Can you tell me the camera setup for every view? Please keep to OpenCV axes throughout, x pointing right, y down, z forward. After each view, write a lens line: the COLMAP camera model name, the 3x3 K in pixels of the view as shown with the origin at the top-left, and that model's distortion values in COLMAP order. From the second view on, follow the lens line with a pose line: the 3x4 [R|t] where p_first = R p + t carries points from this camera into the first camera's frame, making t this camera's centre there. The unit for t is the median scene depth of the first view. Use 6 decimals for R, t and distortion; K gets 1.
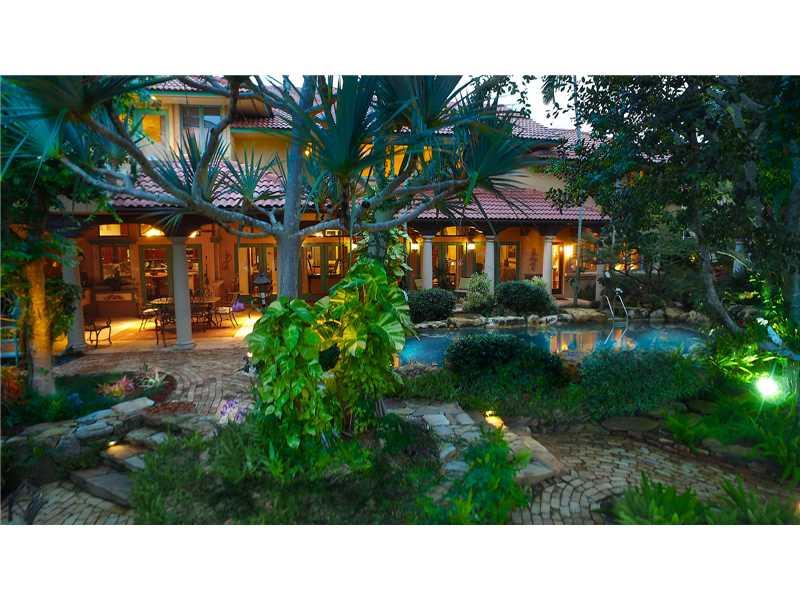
lens RADIAL K [[466.3, 0, 400.0], [0, 466.3, 300.0], [0, 0, 1]] dist [-0.000098, -0.000015]
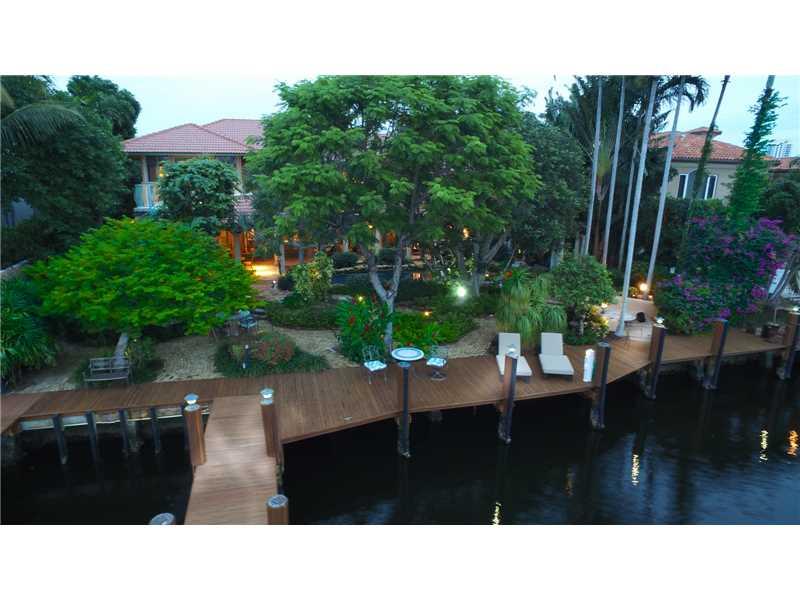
lens RADIAL K [[466.3, 0, 400.0], [0, 466.3, 300.0], [0, 0, 1]] dist [-0.000098, -0.000015]
pose [[0.990978, -0.020524, 0.132440, 0.044616], [0.003482, 0.991814, 0.127645, -0.162891], [-0.133976, -0.126032, 0.982938, -2.410359]]
